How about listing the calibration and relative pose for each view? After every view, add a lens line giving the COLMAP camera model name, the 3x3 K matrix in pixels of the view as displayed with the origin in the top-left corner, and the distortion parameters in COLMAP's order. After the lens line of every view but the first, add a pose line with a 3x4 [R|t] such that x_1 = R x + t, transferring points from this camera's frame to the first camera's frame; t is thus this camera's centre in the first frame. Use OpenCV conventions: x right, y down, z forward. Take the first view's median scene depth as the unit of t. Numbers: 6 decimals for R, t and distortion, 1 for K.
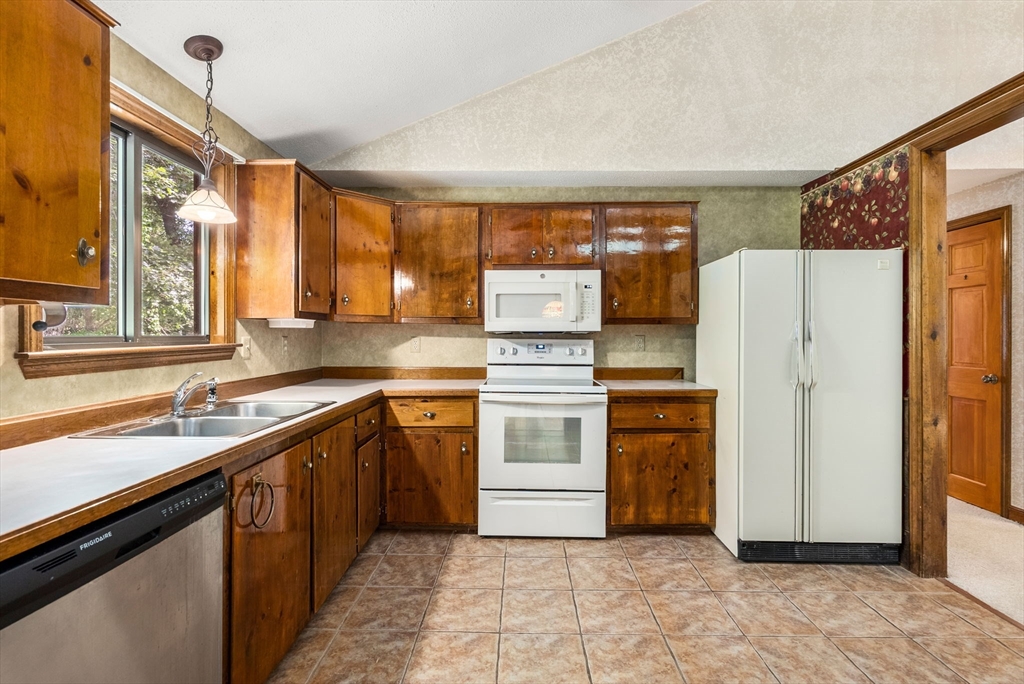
lens RADIAL K [[473.2, 0, 513.2], [0, 473.2, 339.3], [0, 0, 1]] dist [-0.005983, 0.002148]
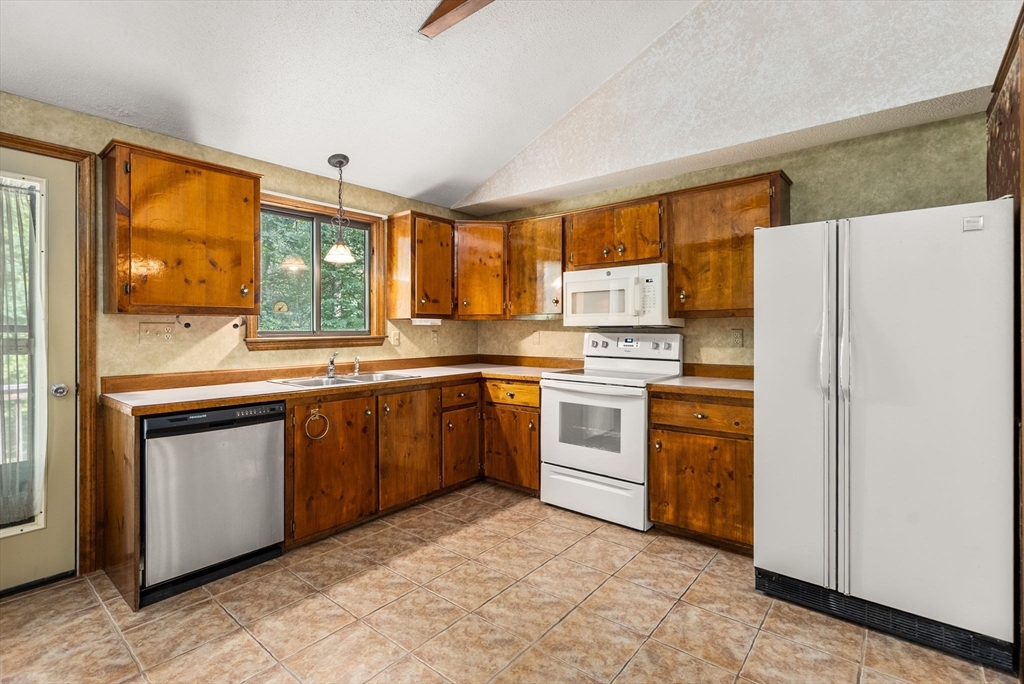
lens RADIAL K [[473.2, 0, 509.7], [0, 473.2, 335.1], [0, 0, 1]] dist [-0.005983, 0.002148]
pose [[0.780515, 0.003838, -0.625126, 0.596067], [-0.002501, 0.999992, 0.003016, 0.001464], [0.625132, -0.000790, 0.780518, 0.040401]]
